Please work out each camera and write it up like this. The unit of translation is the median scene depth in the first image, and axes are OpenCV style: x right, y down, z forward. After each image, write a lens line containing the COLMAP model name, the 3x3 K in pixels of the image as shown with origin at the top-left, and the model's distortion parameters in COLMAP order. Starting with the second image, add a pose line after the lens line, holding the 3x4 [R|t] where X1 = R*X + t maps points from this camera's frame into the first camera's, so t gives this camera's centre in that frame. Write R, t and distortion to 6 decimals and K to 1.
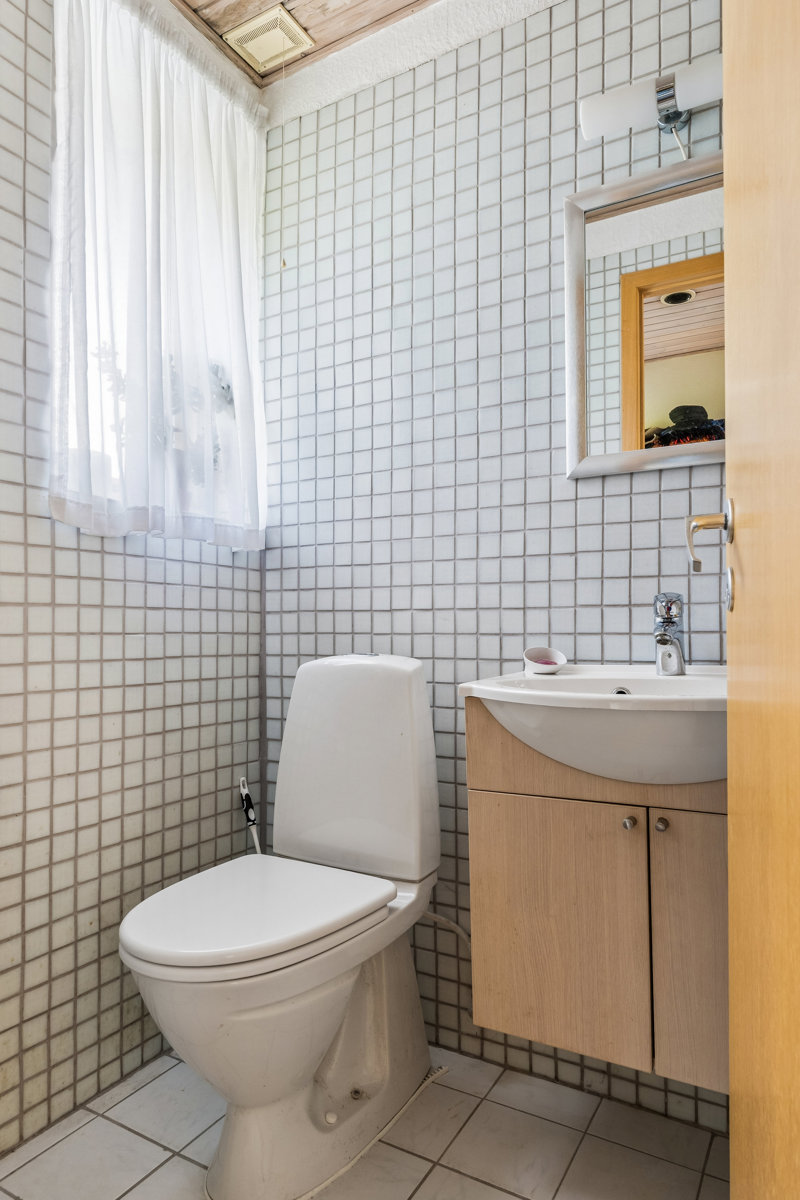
lens RADIAL K [[795.1, 0, 402.3], [0, 795.1, 607.2], [0, 0, 1]] dist [-0.005418, -0.000761]
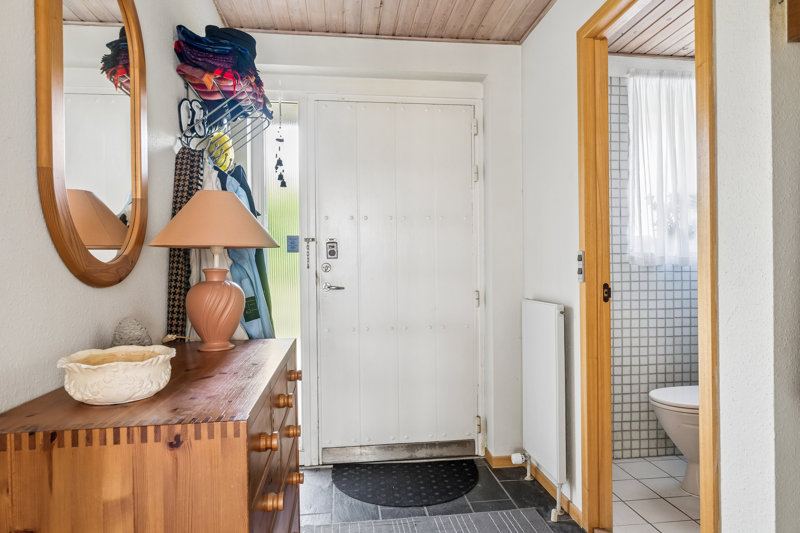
lens RADIAL K [[479.4, 0, 400.2], [0, 479.4, 265.9], [0, 0, 1]] dist [0.004031, 0.000408]
pose [[0.644894, -0.002331, -0.764269, 0.383542], [0.019487, 0.999720, 0.013394, -0.133737], [0.764024, -0.023531, 0.644759, -0.830413]]
